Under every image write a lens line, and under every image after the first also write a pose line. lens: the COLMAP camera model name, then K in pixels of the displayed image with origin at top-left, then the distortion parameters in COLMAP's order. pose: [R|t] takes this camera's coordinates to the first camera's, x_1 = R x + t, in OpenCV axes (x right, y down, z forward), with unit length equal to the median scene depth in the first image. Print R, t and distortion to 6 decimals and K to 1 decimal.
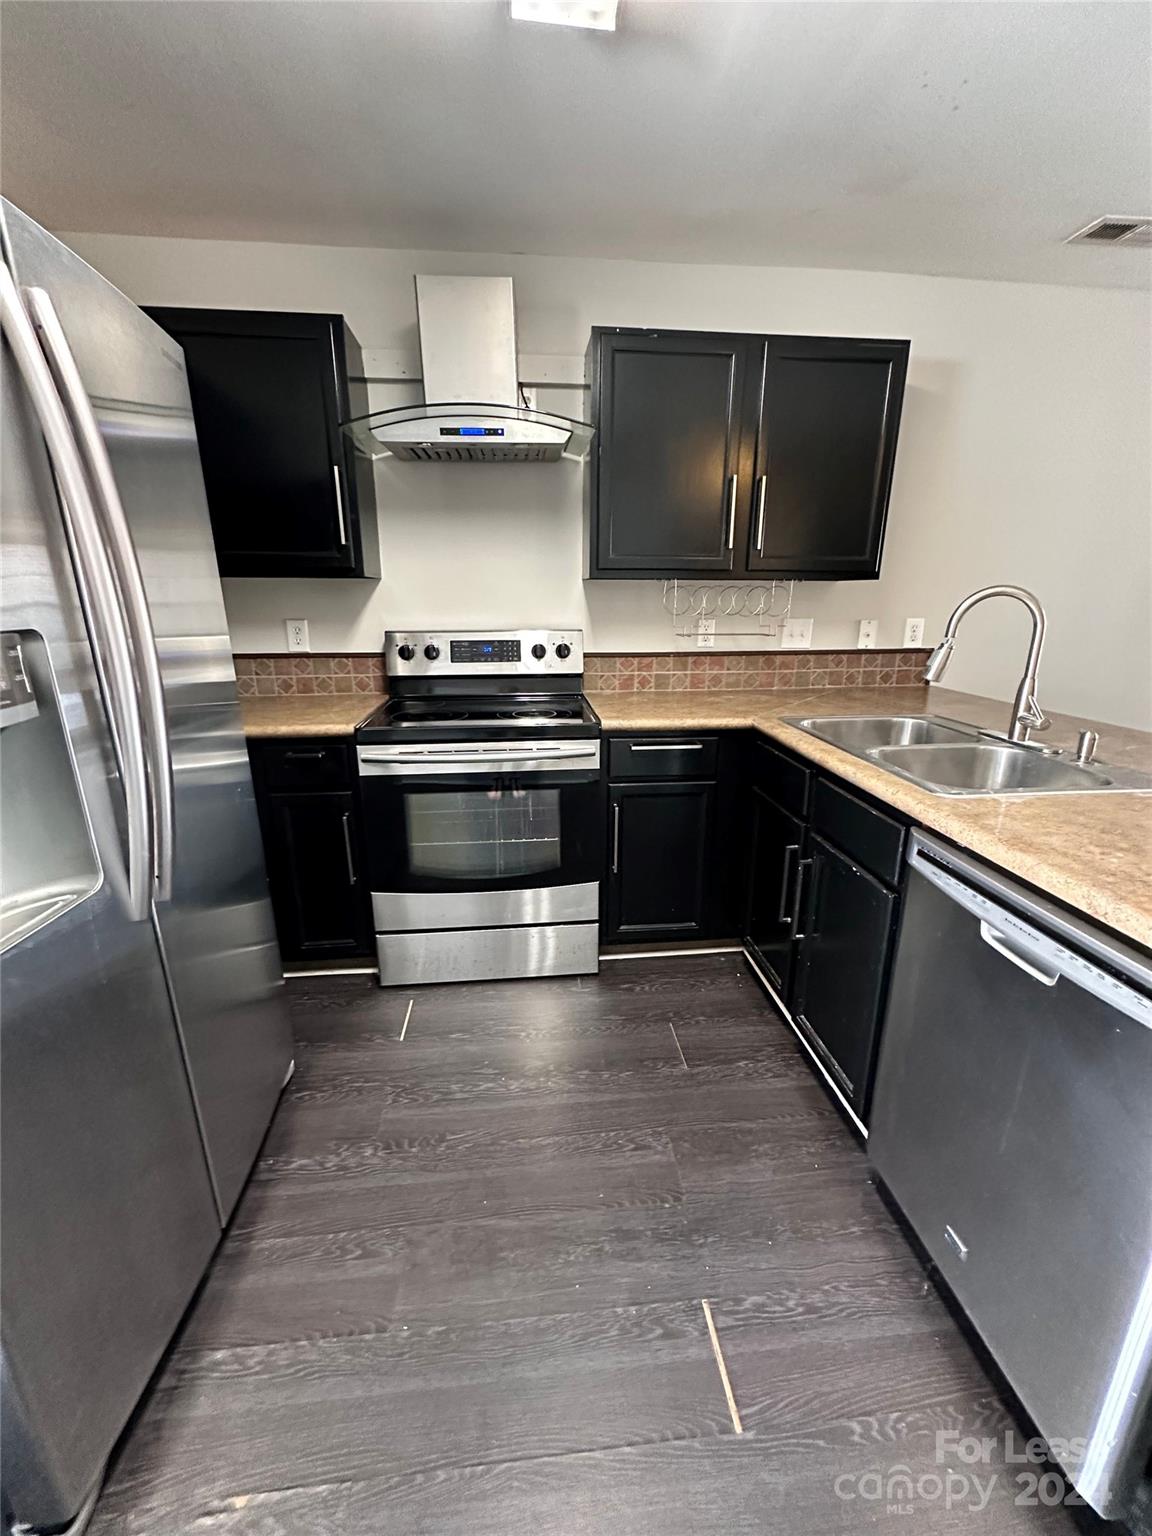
lens RADIAL K [[617.9, 0, 581.4], [0, 617.9, 782.0], [0, 0, 1]] dist [0.000688, -0.000173]
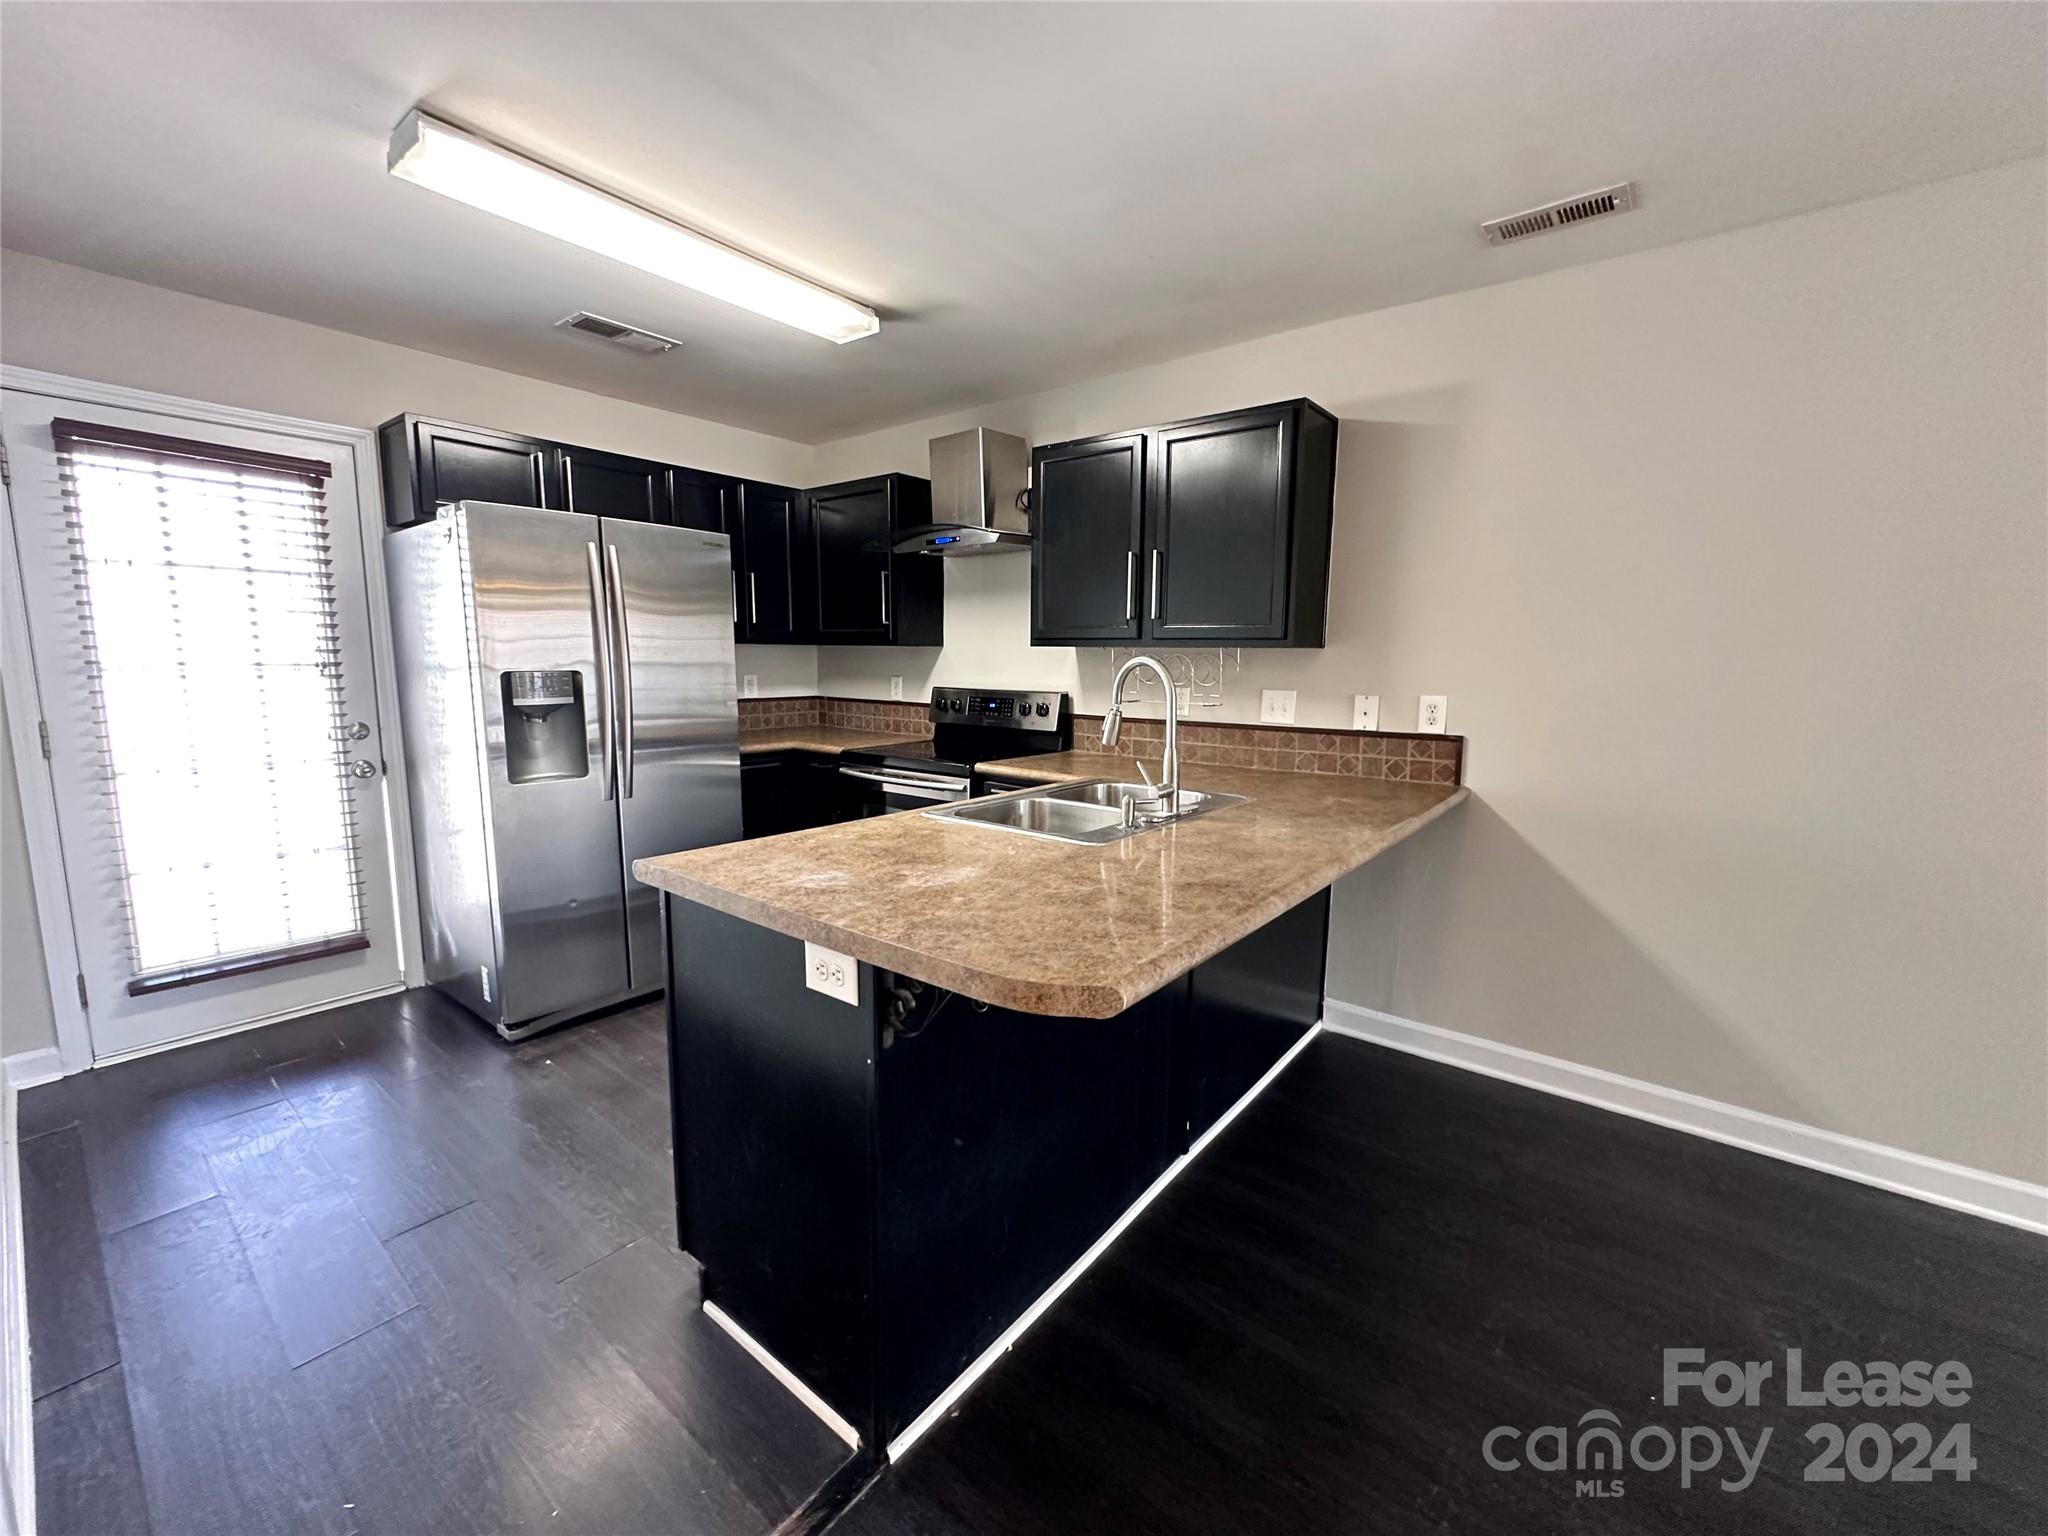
lens RADIAL K [[823.8, 0, 1025.5], [0, 823.8, 759.5], [0, 0, 1]] dist [0.000688, -0.000173]
pose [[0.721065, 0.096950, -0.686051, 0.885019], [-0.186179, 0.980857, -0.057070, -0.037785], [0.667385, 0.168880, 0.725312, -0.050606]]
